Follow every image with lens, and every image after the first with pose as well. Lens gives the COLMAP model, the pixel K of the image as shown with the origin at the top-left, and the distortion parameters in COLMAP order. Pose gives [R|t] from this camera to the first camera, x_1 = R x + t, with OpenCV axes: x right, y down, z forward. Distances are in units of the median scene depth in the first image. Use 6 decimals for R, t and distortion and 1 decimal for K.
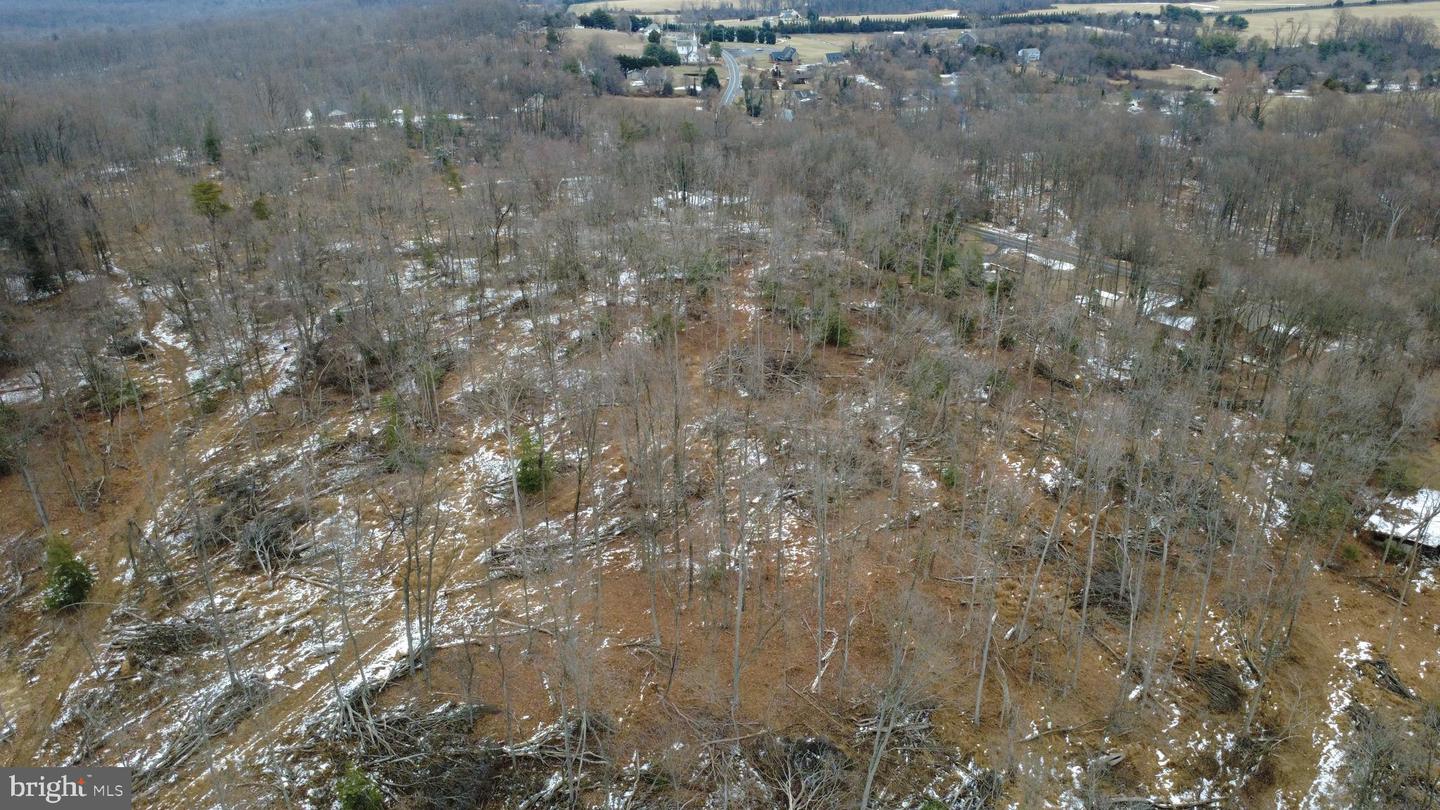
lens RADIAL K [[1044.1, 0, 718.1], [0, 1044.1, 399.3], [0, 0, 1]] dist [-0.001546, 0.005807]
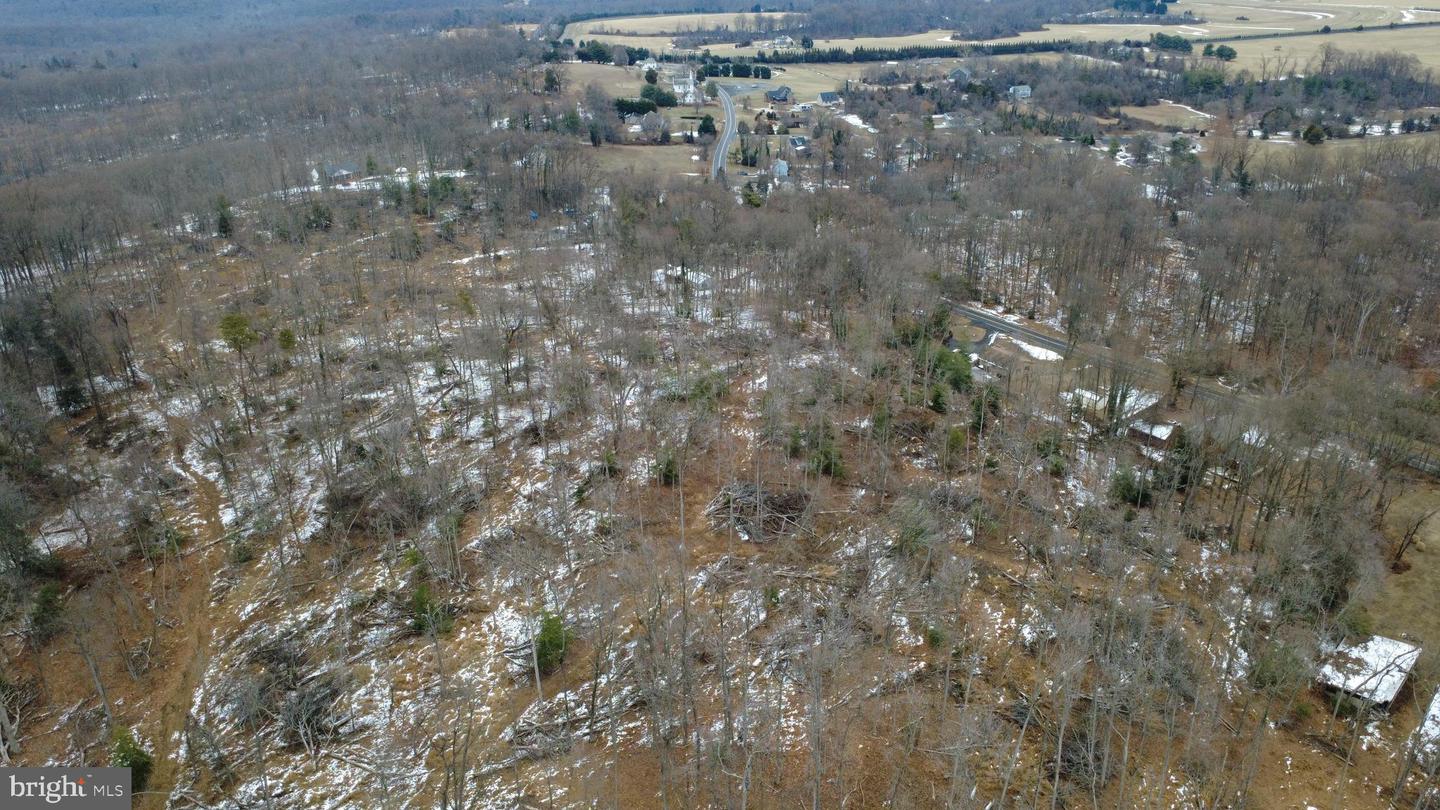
lens RADIAL K [[1044.1, 0, 718.1], [0, 1044.1, 399.3], [0, 0, 1]] dist [-0.001546, 0.005807]
pose [[0.999986, -0.003533, 0.003971, -0.005090], [0.003532, 0.999994, 0.000351, -0.135360], [-0.003972, -0.000337, 0.999992, -0.063925]]
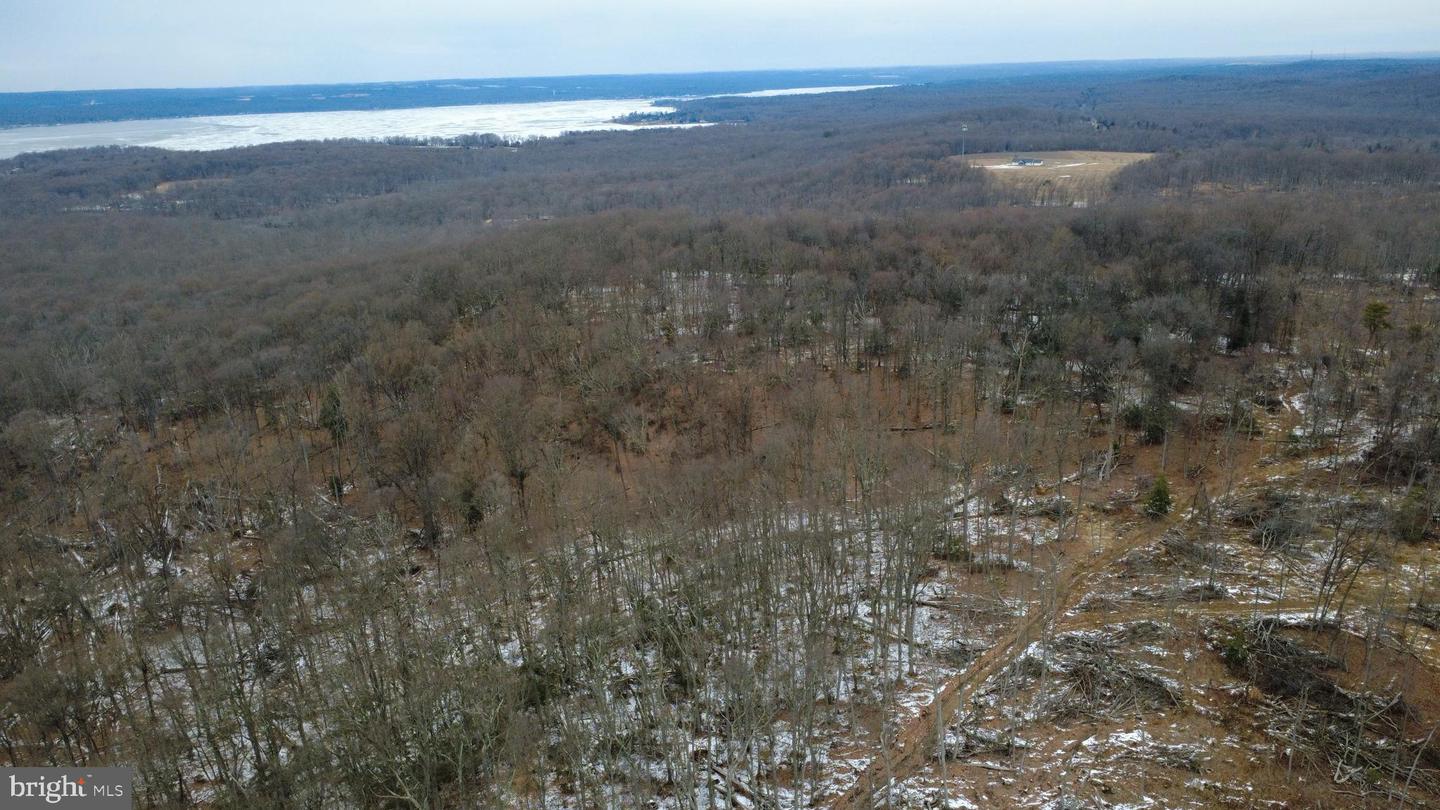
lens RADIAL K [[1044.1, 0, 718.1], [0, 1044.1, 399.3], [0, 0, 1]] dist [-0.001546, 0.005807]
pose [[0.451157, 0.290371, -0.843885, 0.300002], [-0.361126, 0.924113, 0.124911, 0.040807], [0.816116, 0.248394, 0.521781, -0.352863]]
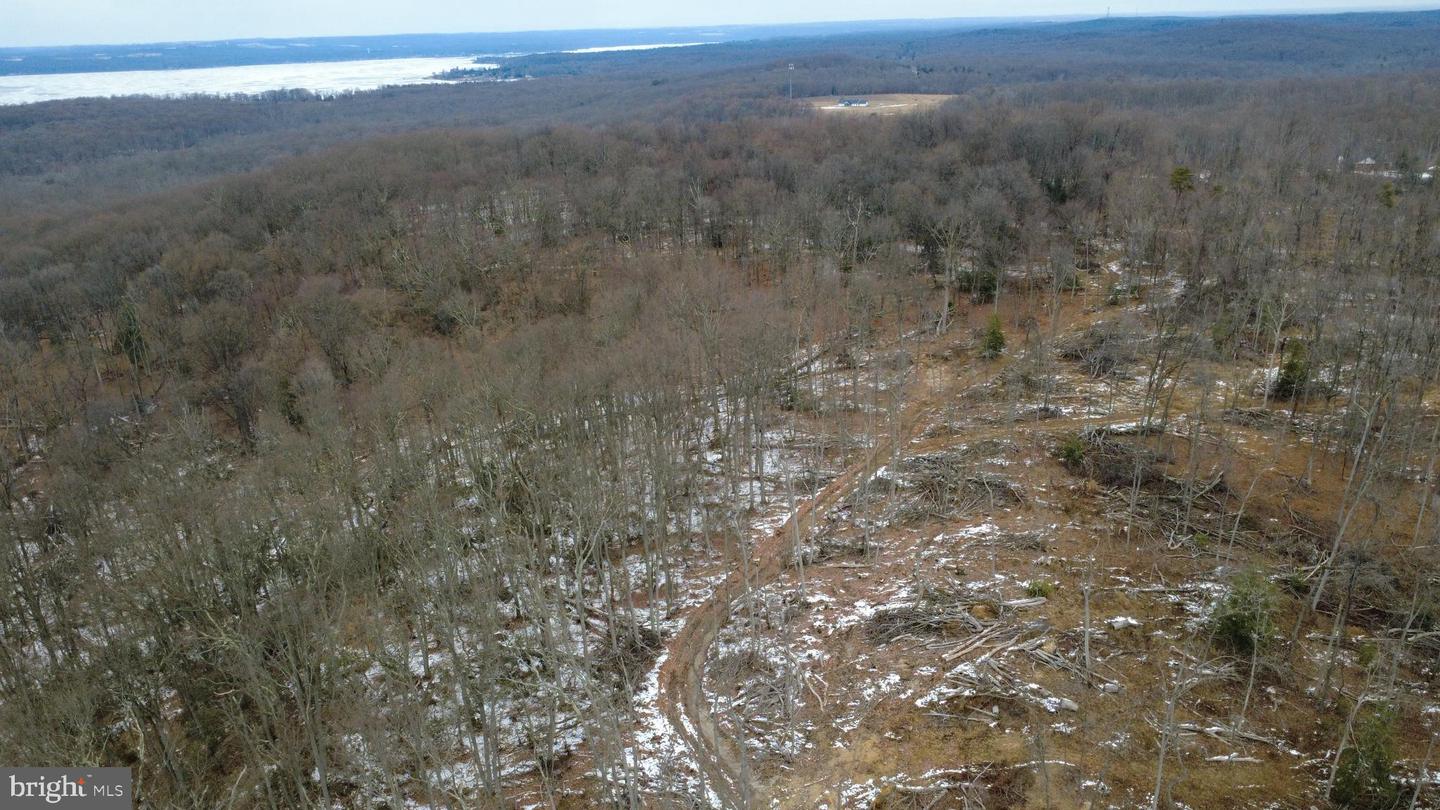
lens RADIAL K [[1044.1, 0, 718.1], [0, 1044.1, 399.3], [0, 0, 1]] dist [-0.001546, 0.005807]
pose [[0.585993, 0.288148, -0.757353, 0.306047], [-0.326387, 0.939400, 0.104873, 0.147428], [0.741677, 0.185735, 0.644529, -0.304065]]
